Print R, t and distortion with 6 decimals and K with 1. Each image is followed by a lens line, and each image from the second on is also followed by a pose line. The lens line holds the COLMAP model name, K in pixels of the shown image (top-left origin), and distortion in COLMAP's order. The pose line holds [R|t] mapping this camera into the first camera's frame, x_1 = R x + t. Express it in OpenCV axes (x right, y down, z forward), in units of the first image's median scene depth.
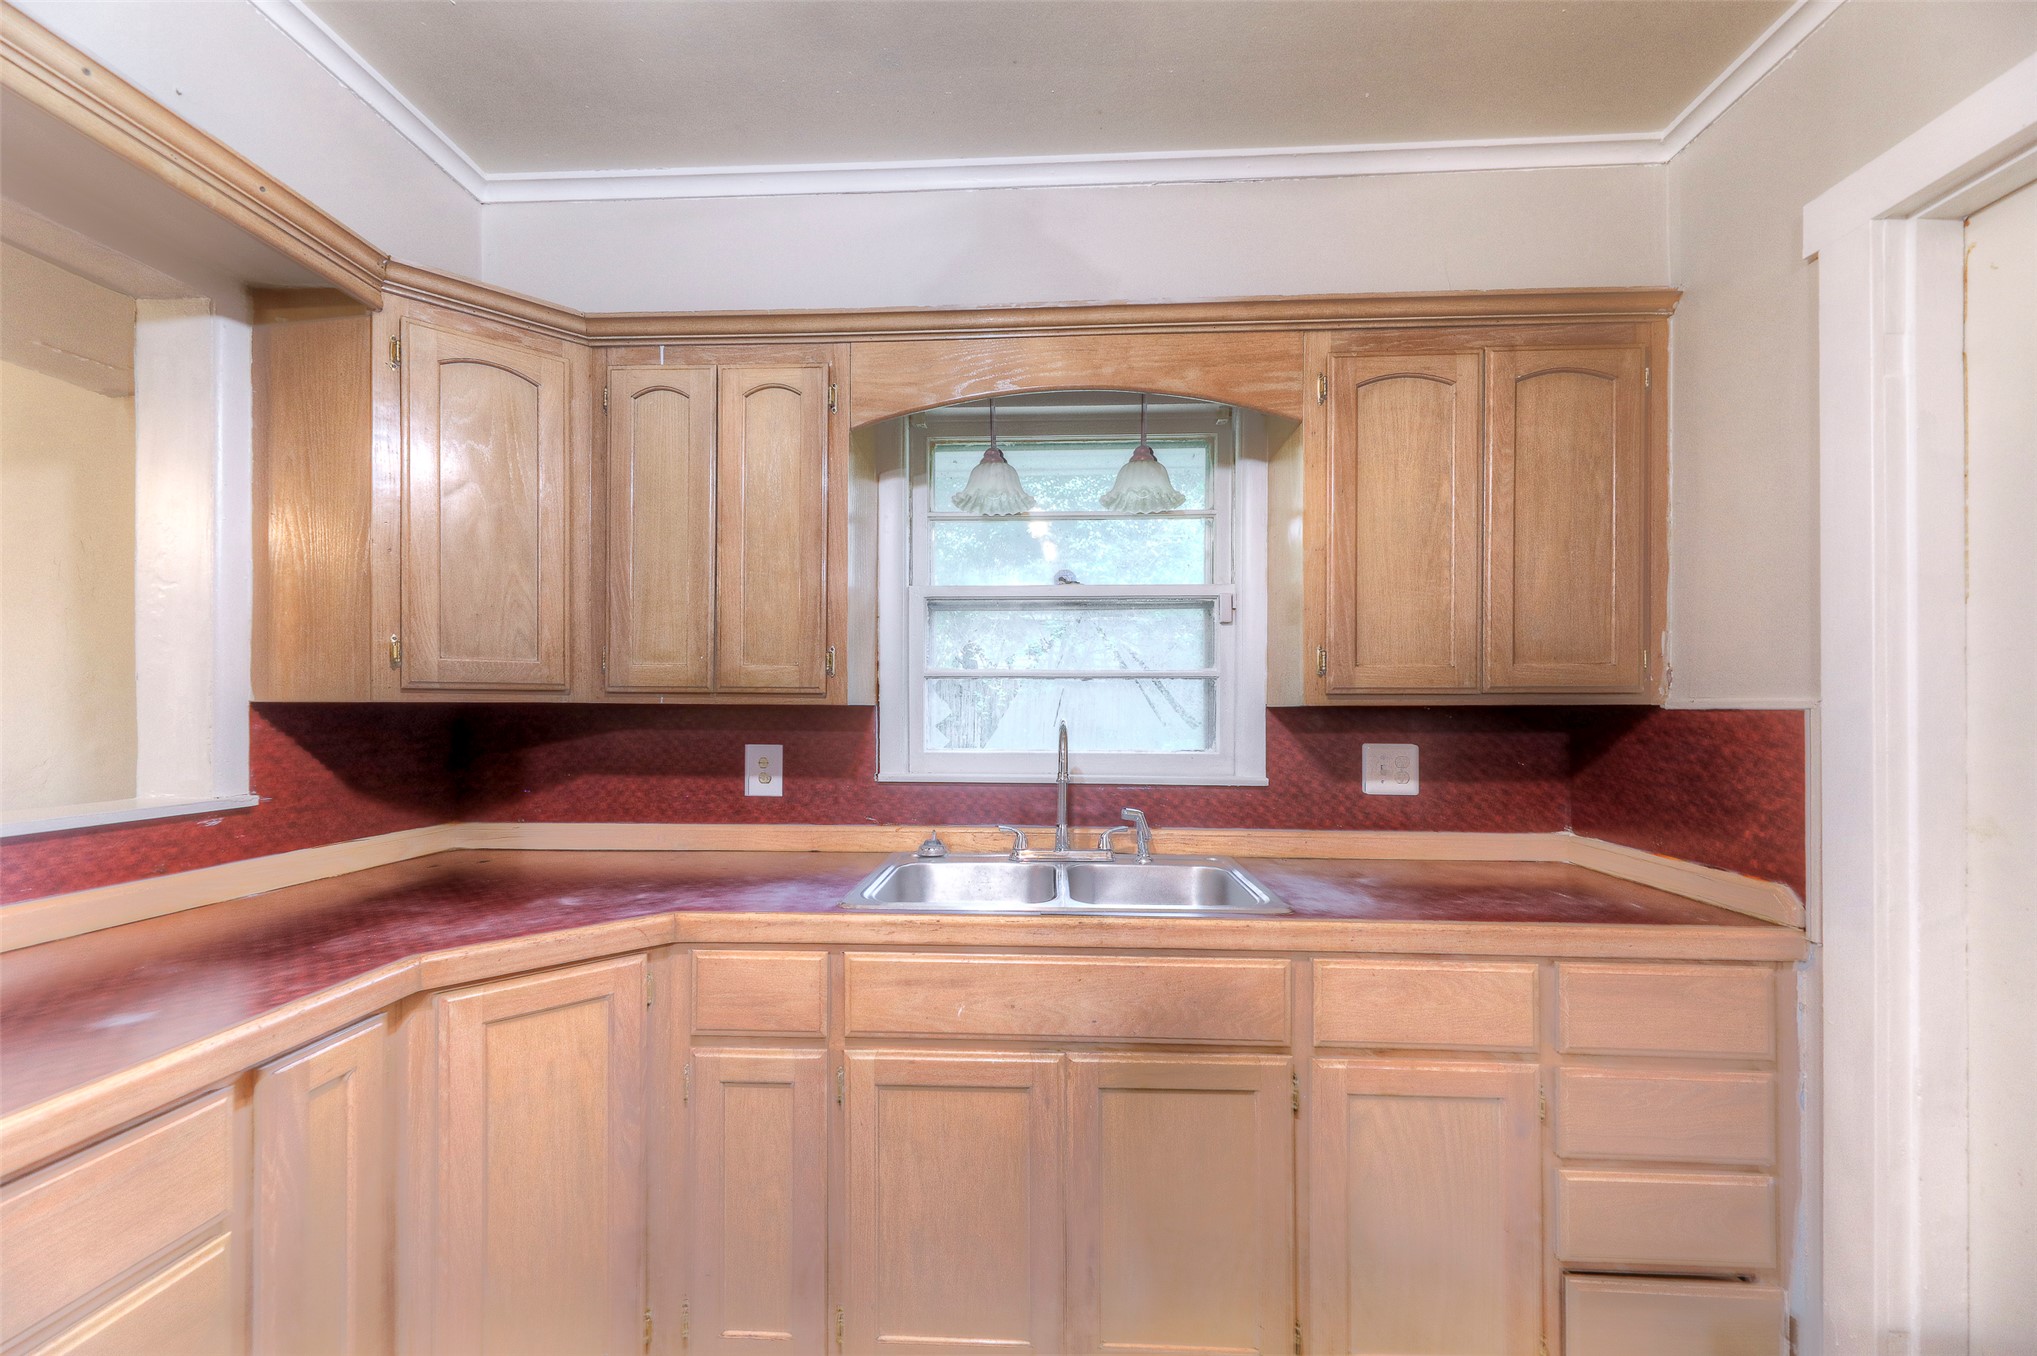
lens RADIAL K [[817.2, 0, 1026.1], [0, 817.2, 698.9], [0, 0, 1]] dist [0.012321, -0.000611]
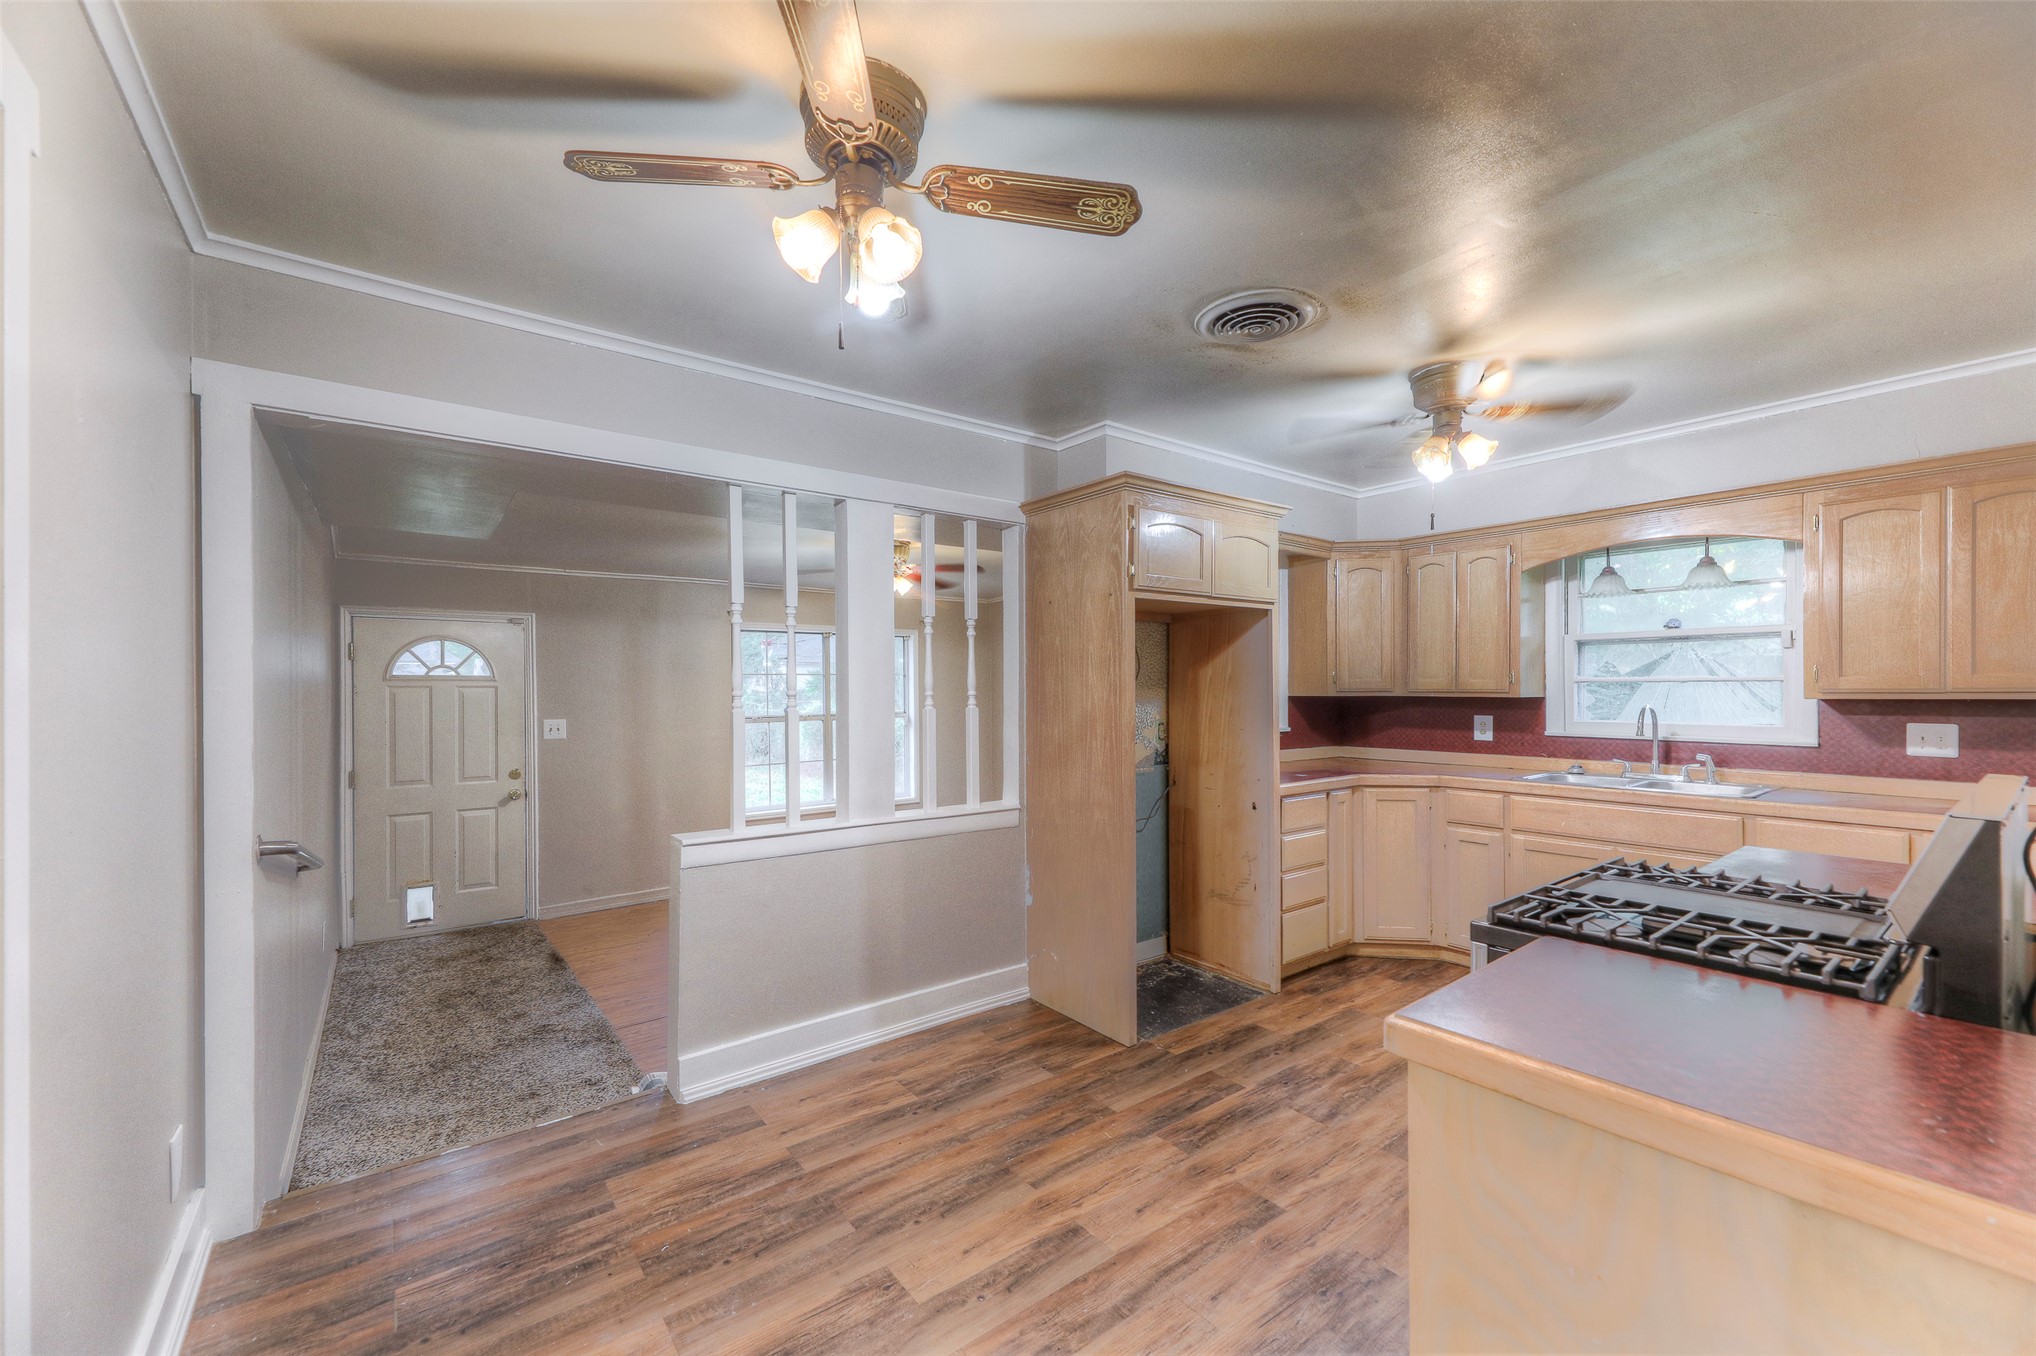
lens RADIAL K [[814.3, 0, 1003.0], [0, 814.3, 691.4], [0, 0, 1]] dist [0.014895, -0.002782]
pose [[0.633545, -0.002170, -0.773703, 0.607983], [0.011375, 0.999914, 0.006510, -0.038979], [0.773622, -0.012925, 0.633516, -1.484461]]
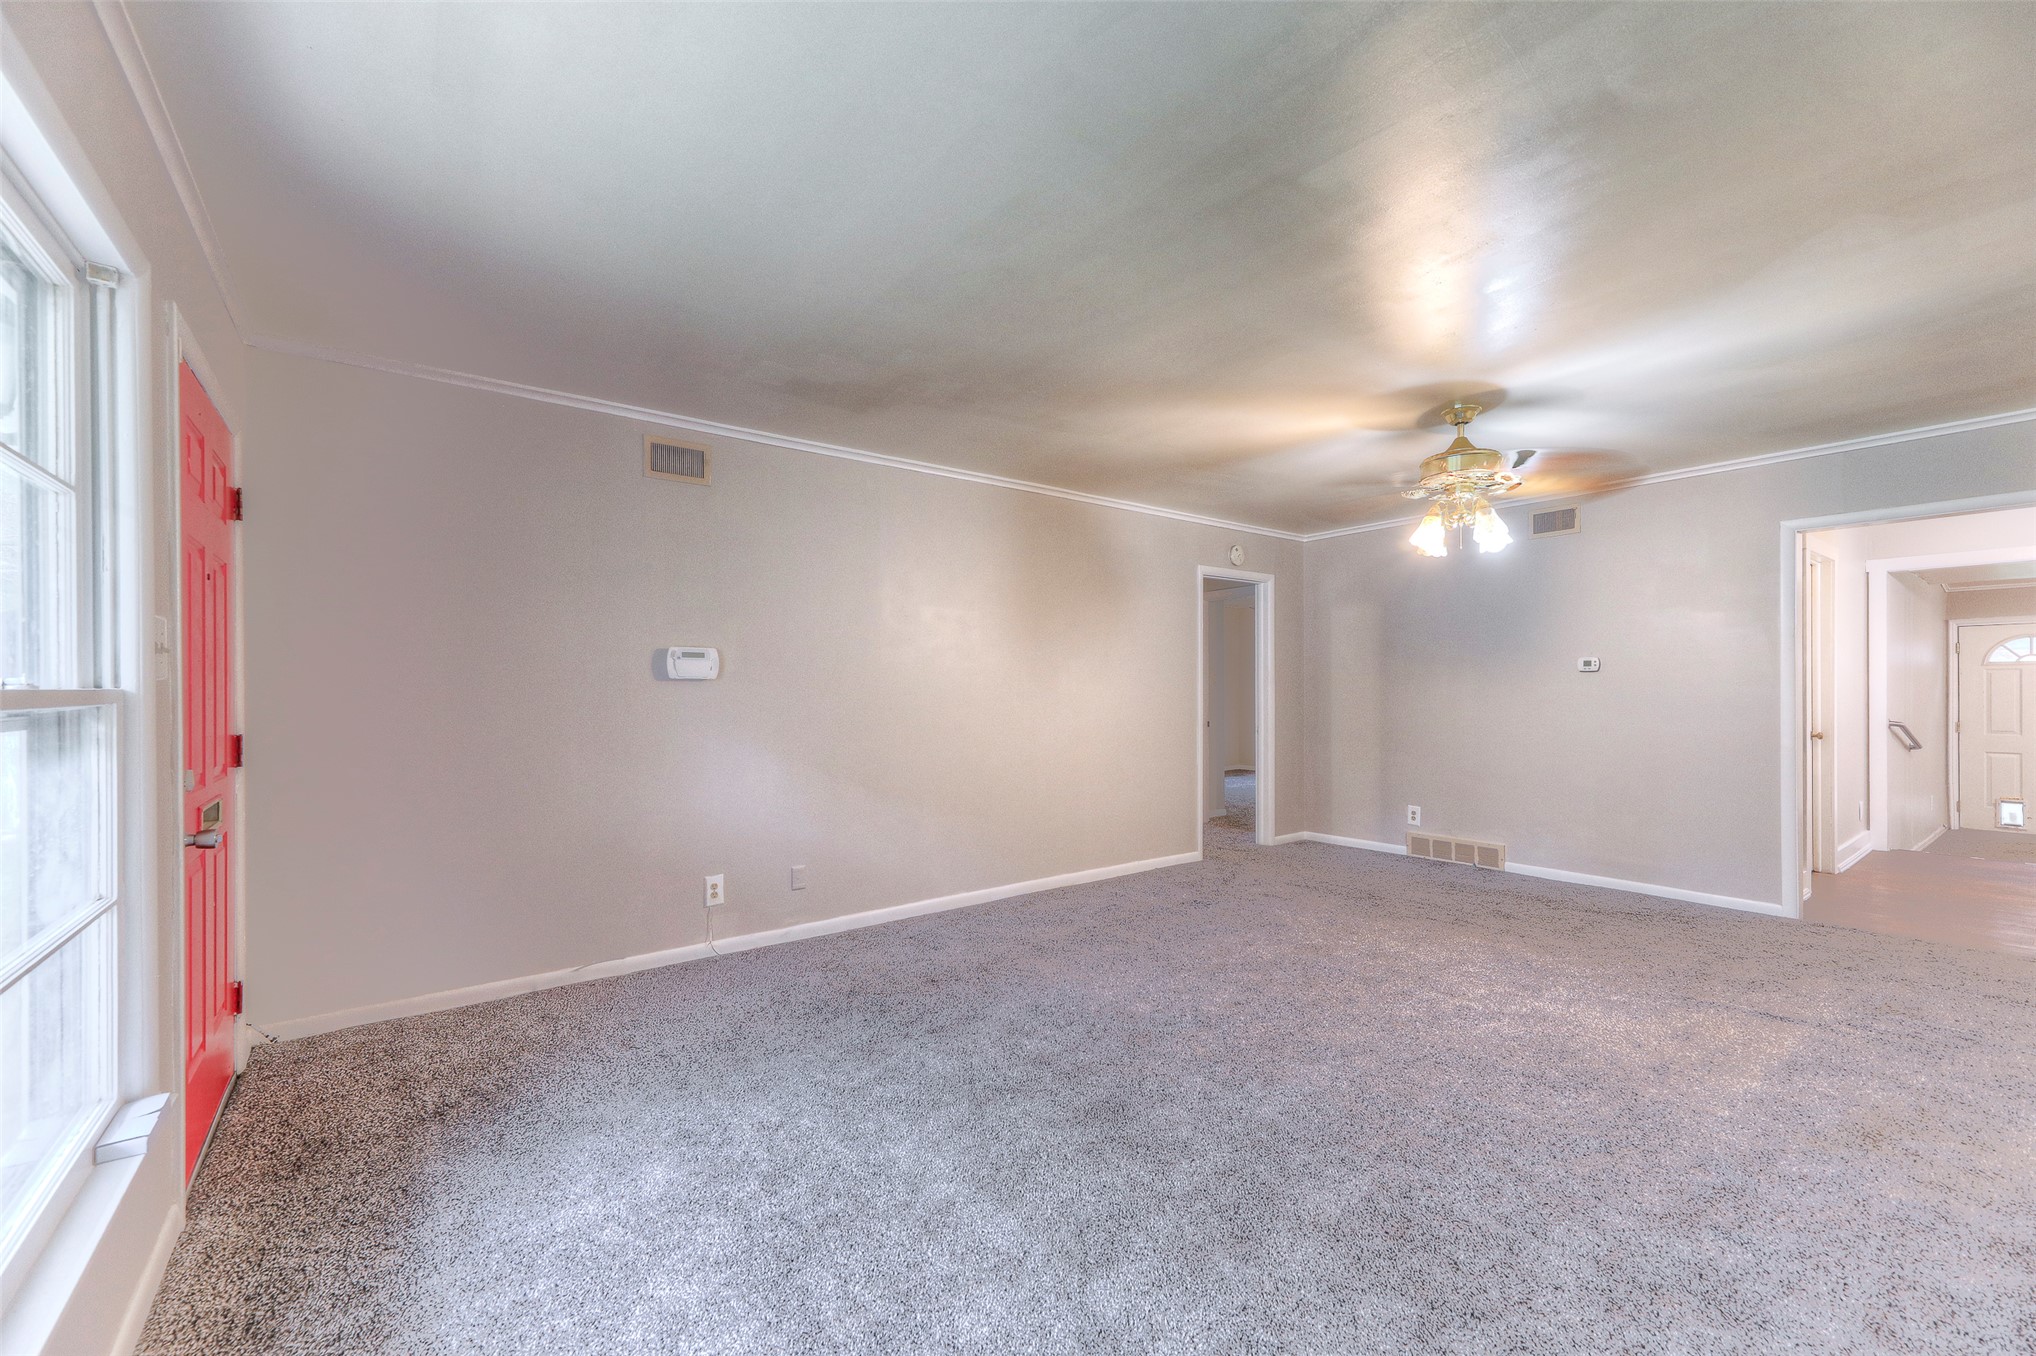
lens RADIAL K [[818.8, 0, 1011.8], [0, 818.8, 691.9], [0, 0, 1]] dist [0.015370, -0.005547]
pose [[-0.770445, 0.005571, -0.637483, 4.072956], [0.010581, 0.999936, -0.004049, 0.023735], [0.637419, -0.009864, -0.770454, -1.234274]]
